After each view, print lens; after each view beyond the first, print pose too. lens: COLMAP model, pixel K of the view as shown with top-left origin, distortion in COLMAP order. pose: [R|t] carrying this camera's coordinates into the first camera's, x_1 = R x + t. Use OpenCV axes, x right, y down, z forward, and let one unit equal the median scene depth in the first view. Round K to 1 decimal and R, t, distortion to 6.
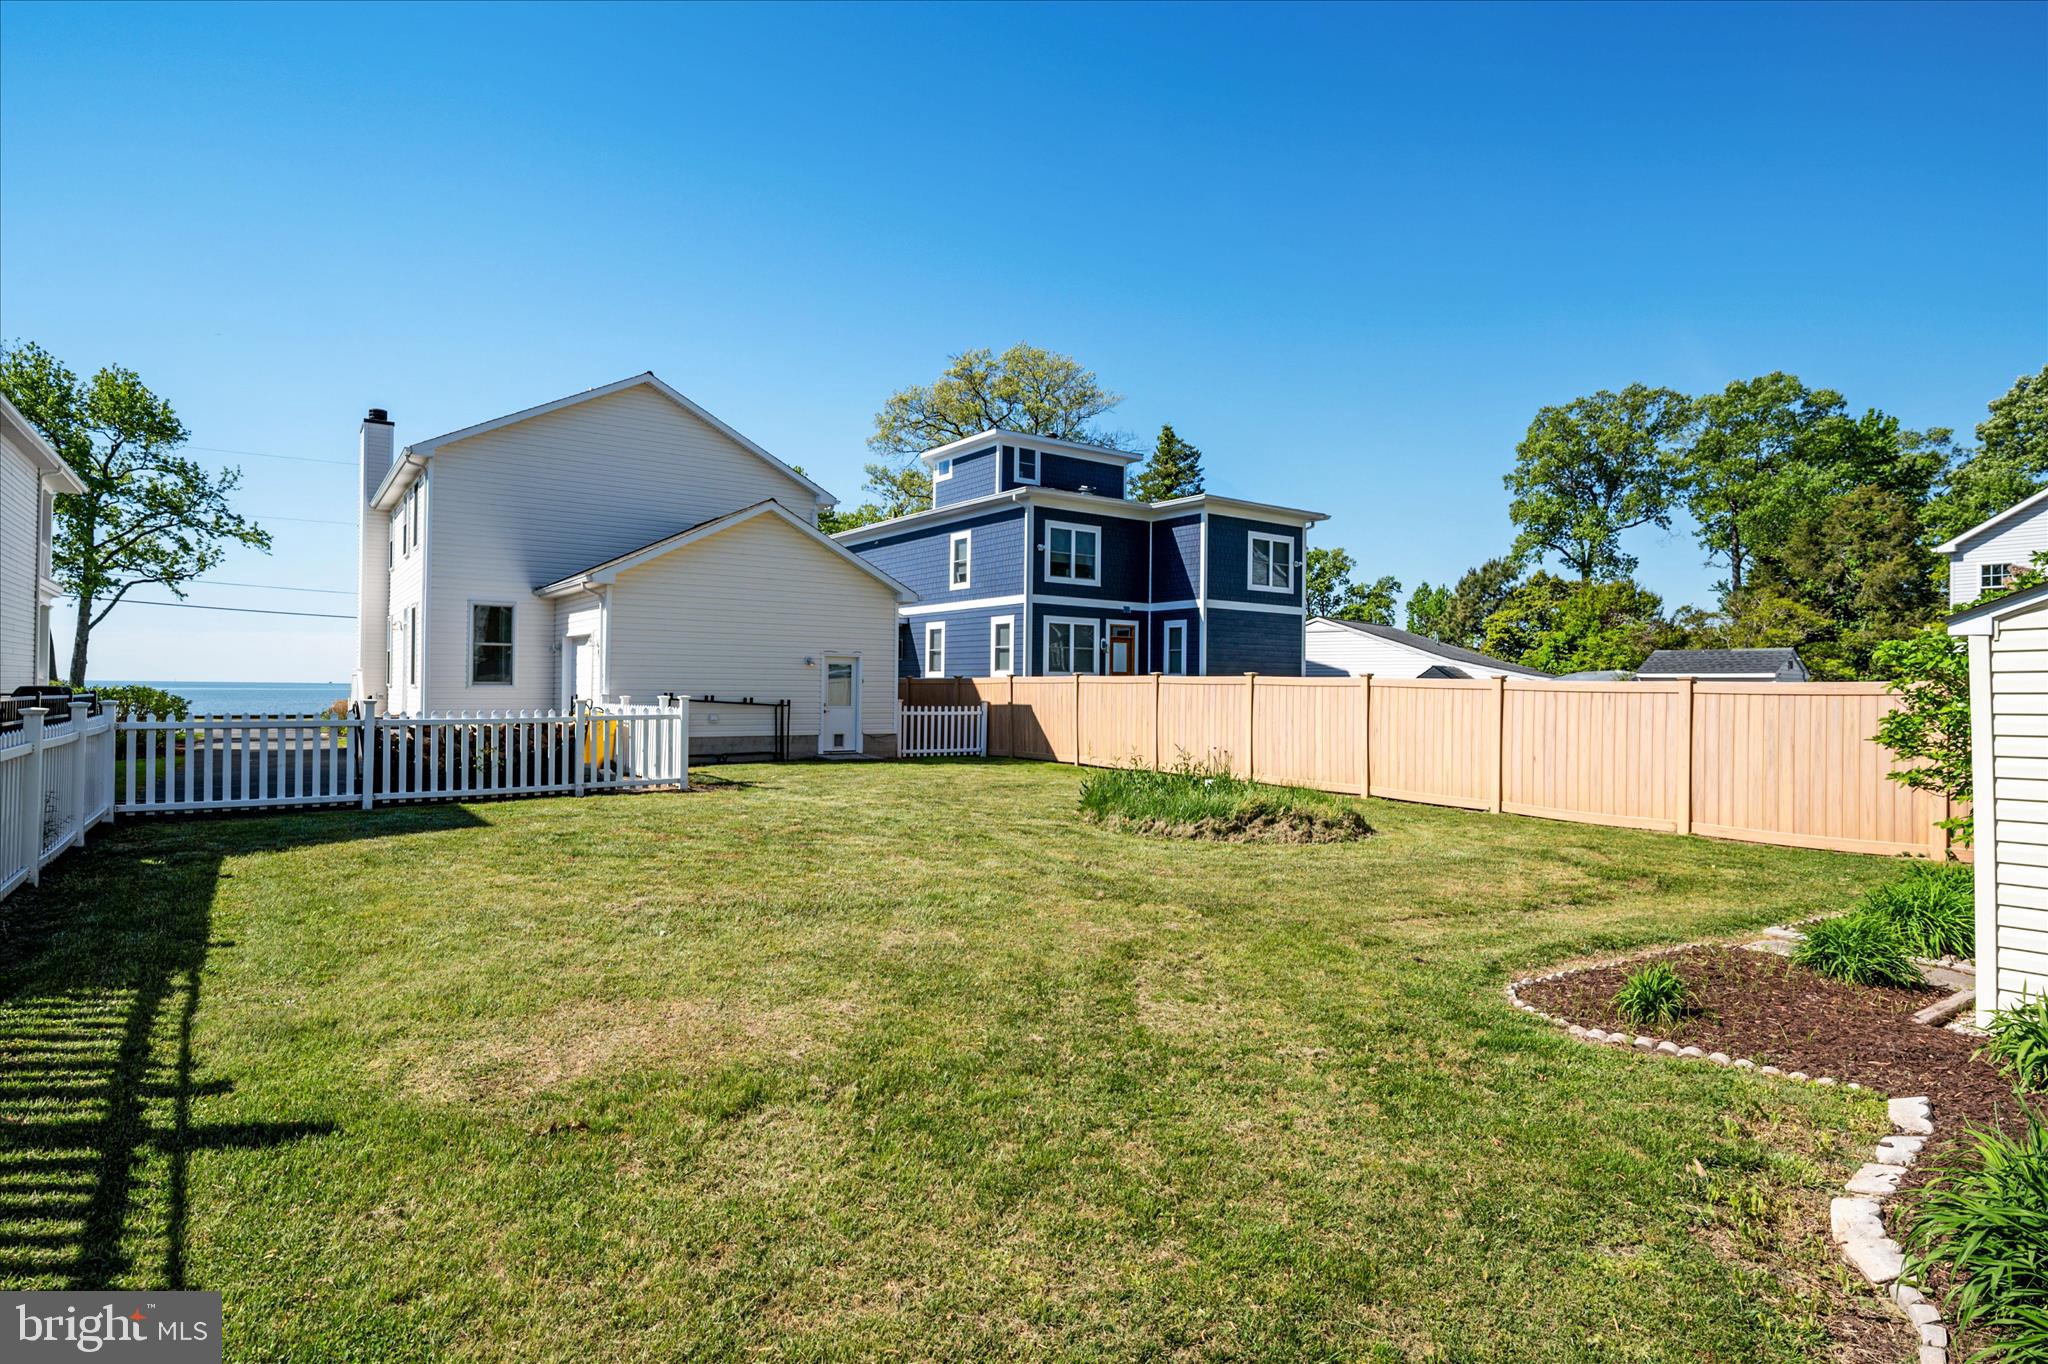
lens RADIAL K [[1068.2, 0, 1043.1], [0, 1068.2, 673.1], [0, 0, 1]] dist [0.003388, -0.005224]
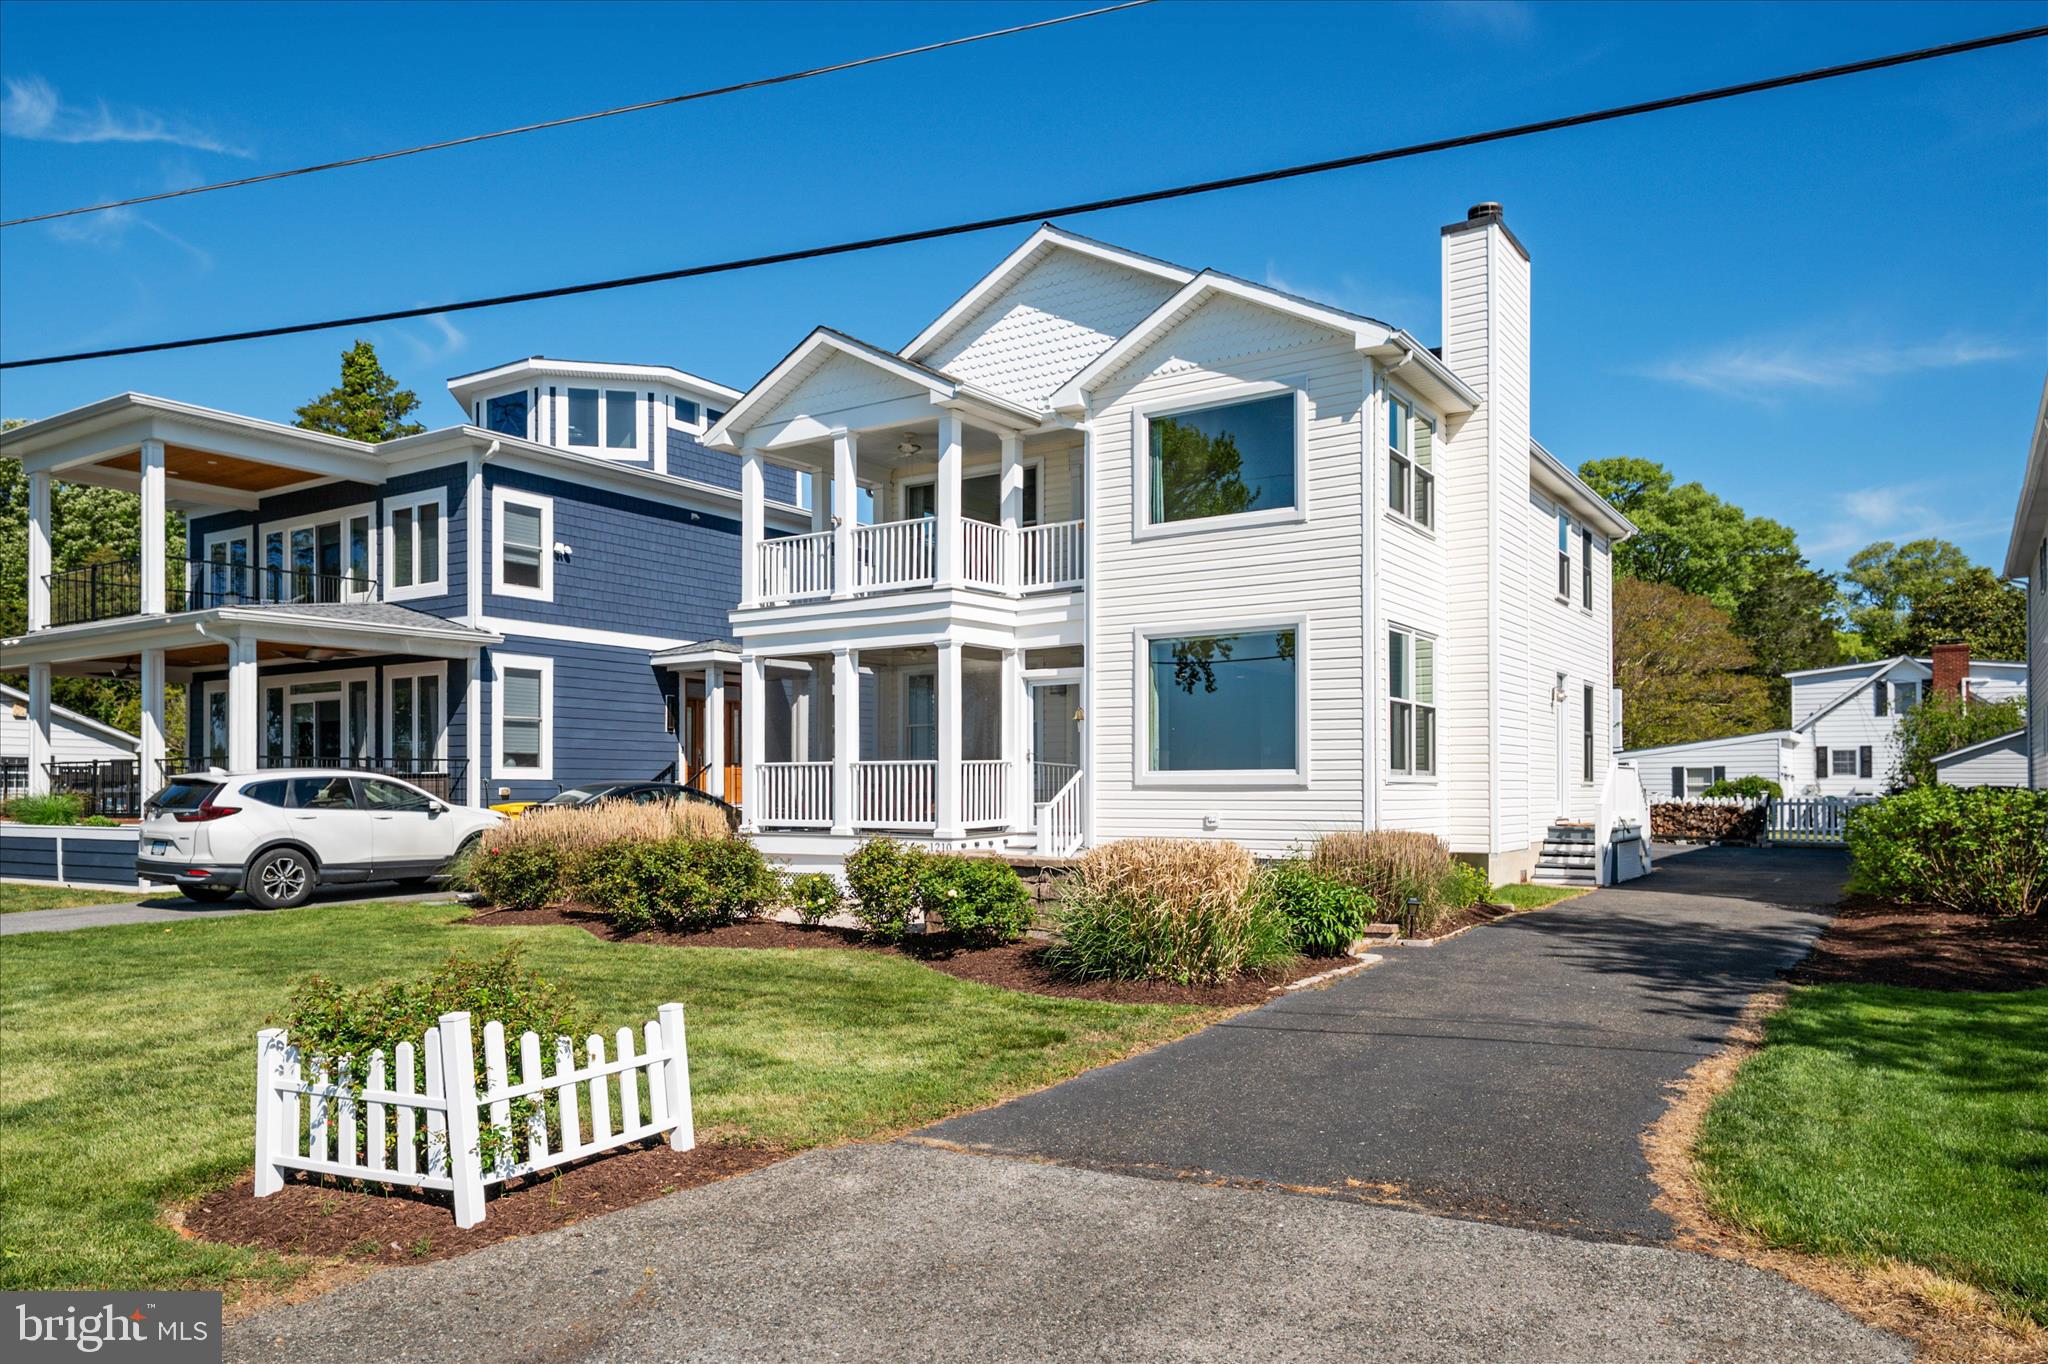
lens RADIAL K [[1366.3, 0, 1030.6], [0, 1366.3, 779.0], [0, 0, 1]] dist [0.029309, -0.001988]
pose [[-0.344260, -0.001938, 0.938872, -0.752765], [-0.013747, 0.999901, -0.002976, 0.009304], [-0.938774, -0.013931, -0.344252, 0.928903]]
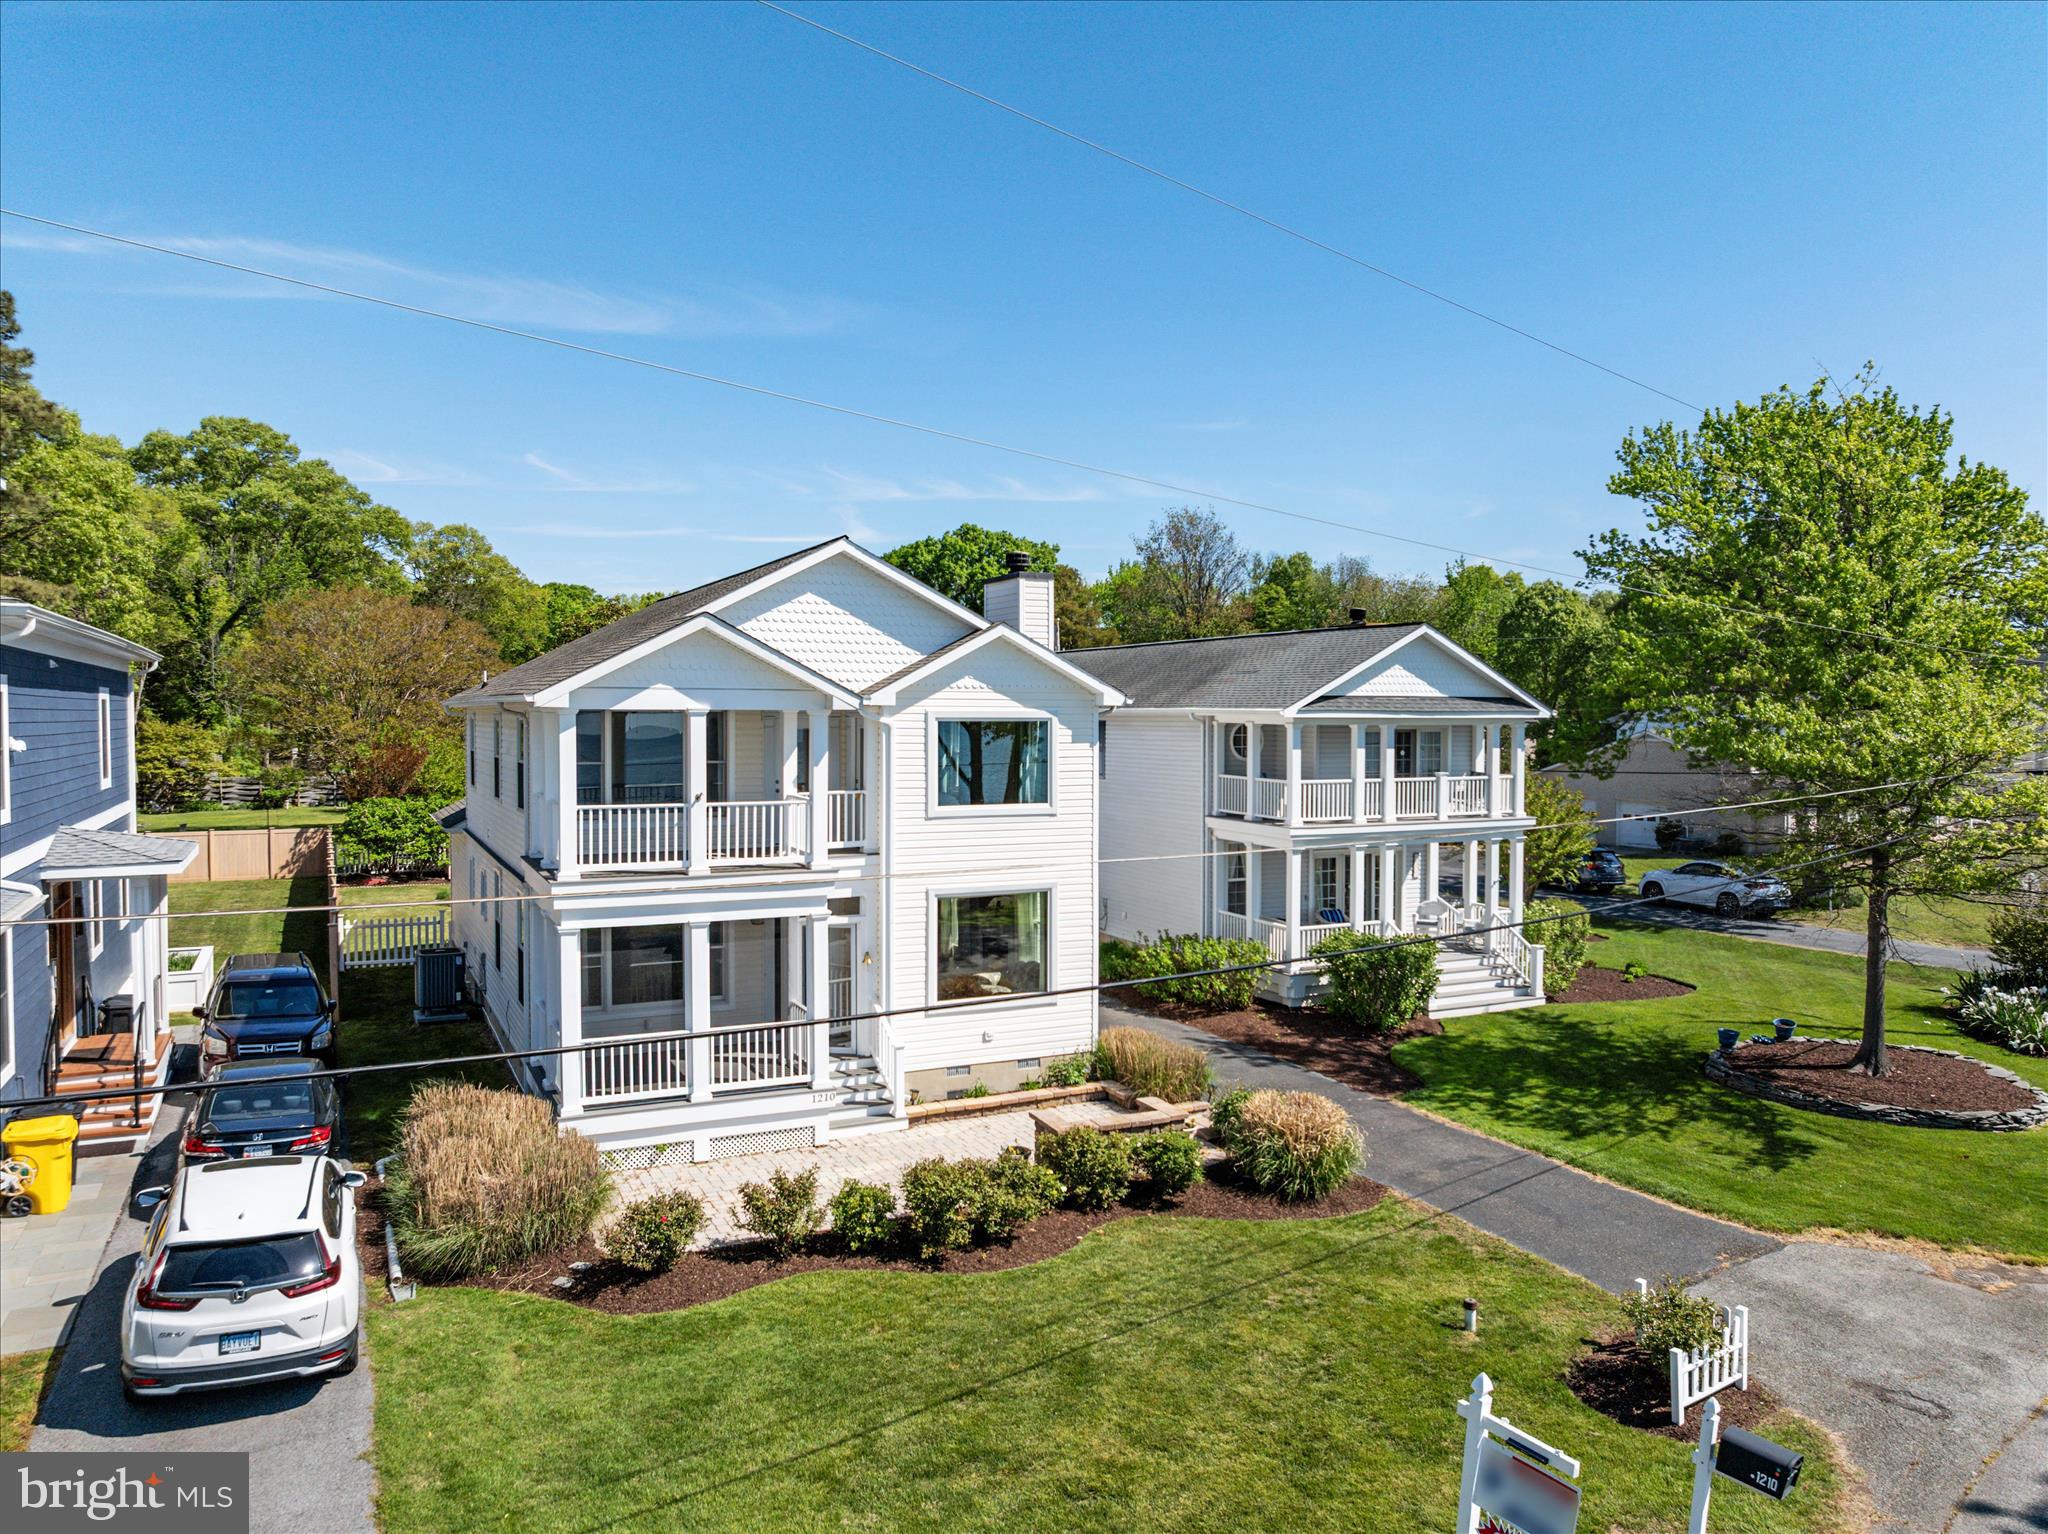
lens RADIAL K [[1440.8, 0, 1031.6], [0, 1440.8, 758.2], [0, 0, 1]] dist [-0.040102, 0.007567]
pose [[-0.984470, -0.021078, 0.174282, -0.526425], [-0.018111, 0.999663, 0.018601, -0.089603], [-0.174615, 0.015156, -0.984520, 1.255968]]
